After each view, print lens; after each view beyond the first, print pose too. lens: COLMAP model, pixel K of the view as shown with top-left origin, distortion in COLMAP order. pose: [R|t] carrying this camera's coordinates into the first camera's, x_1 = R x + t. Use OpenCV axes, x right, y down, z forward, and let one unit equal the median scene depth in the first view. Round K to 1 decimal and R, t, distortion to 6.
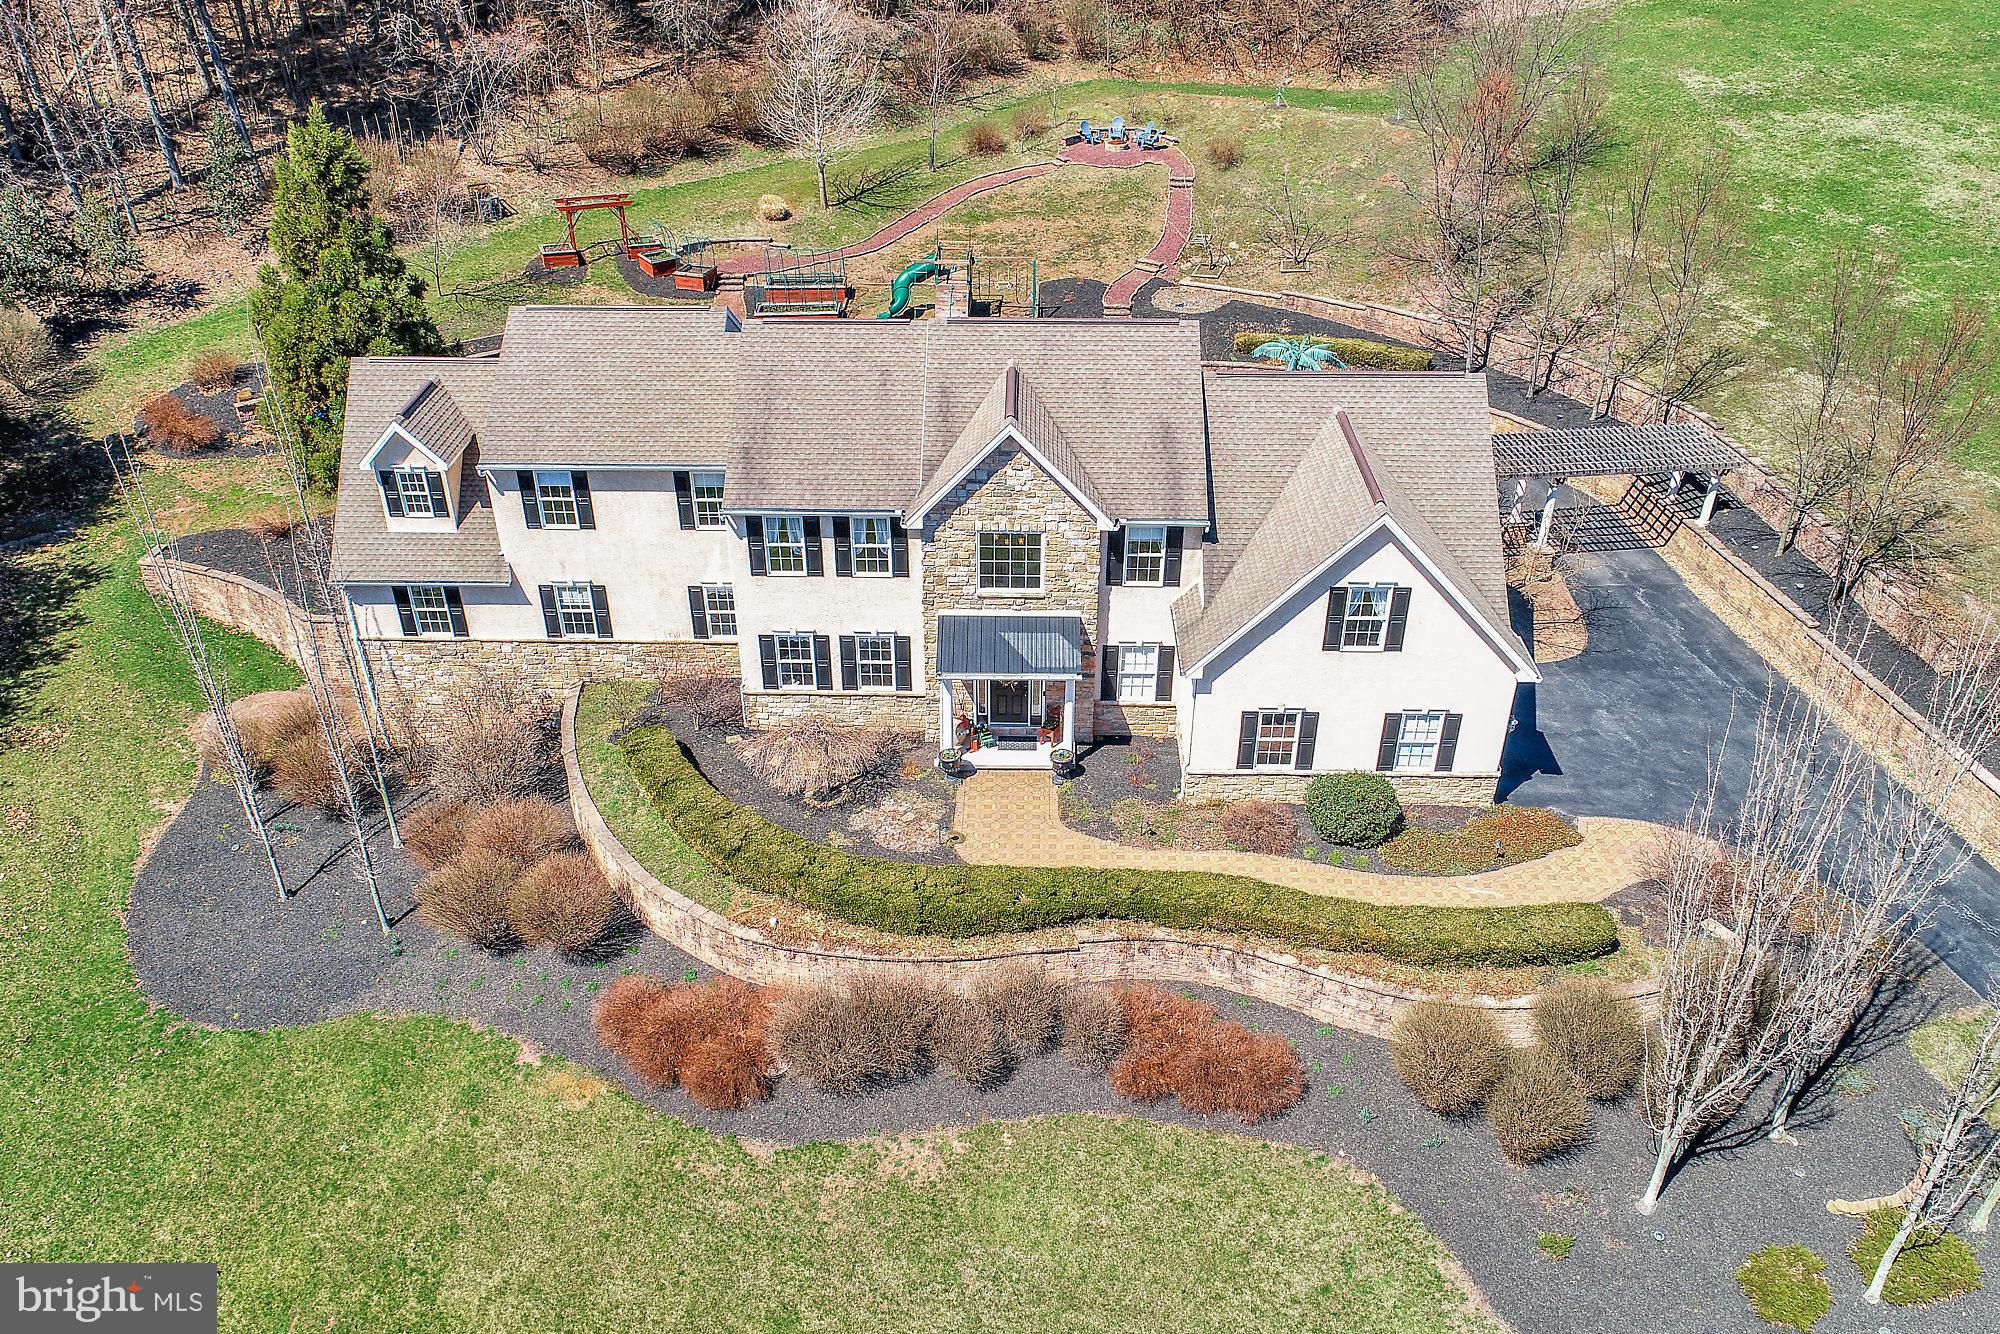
lens RADIAL K [[1456.3, 0, 1000.0], [0, 1456.3, 667.0], [0, 0, 1]] dist [-0.010584, -0.004465]
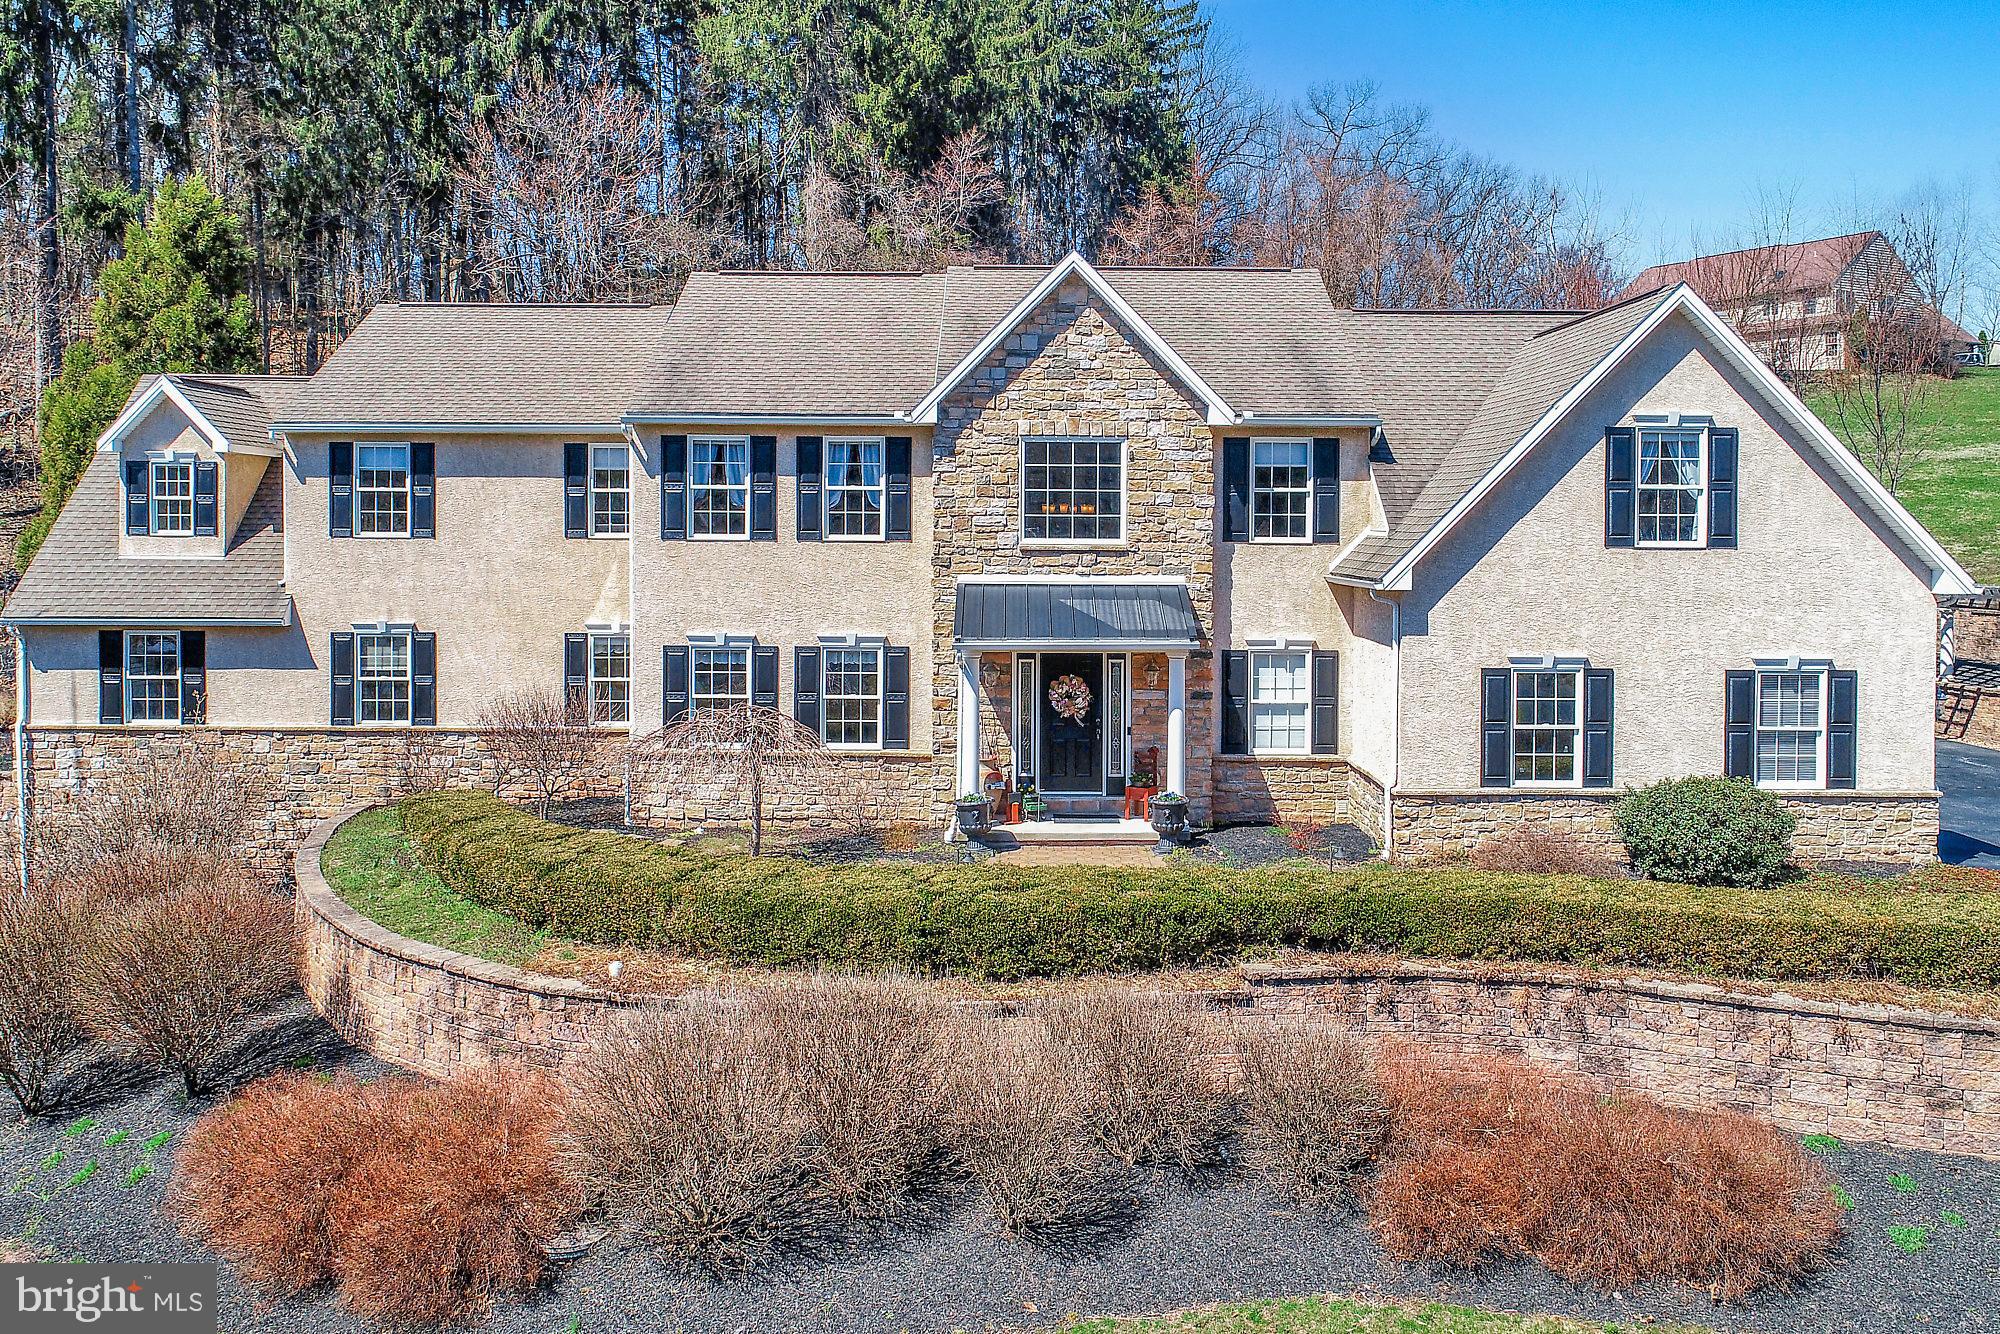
lens RADIAL K [[1445.4, 0, 1024.6], [0, 1445.4, 667.4], [0, 0, 1]] dist [-0.004916, 0.000075]
pose [[0.999650, 0.002283, 0.026374, -0.029928], [0.011292, 0.864329, -0.502801, 0.305607], [-0.023944, 0.502922, 0.864000, 0.487032]]
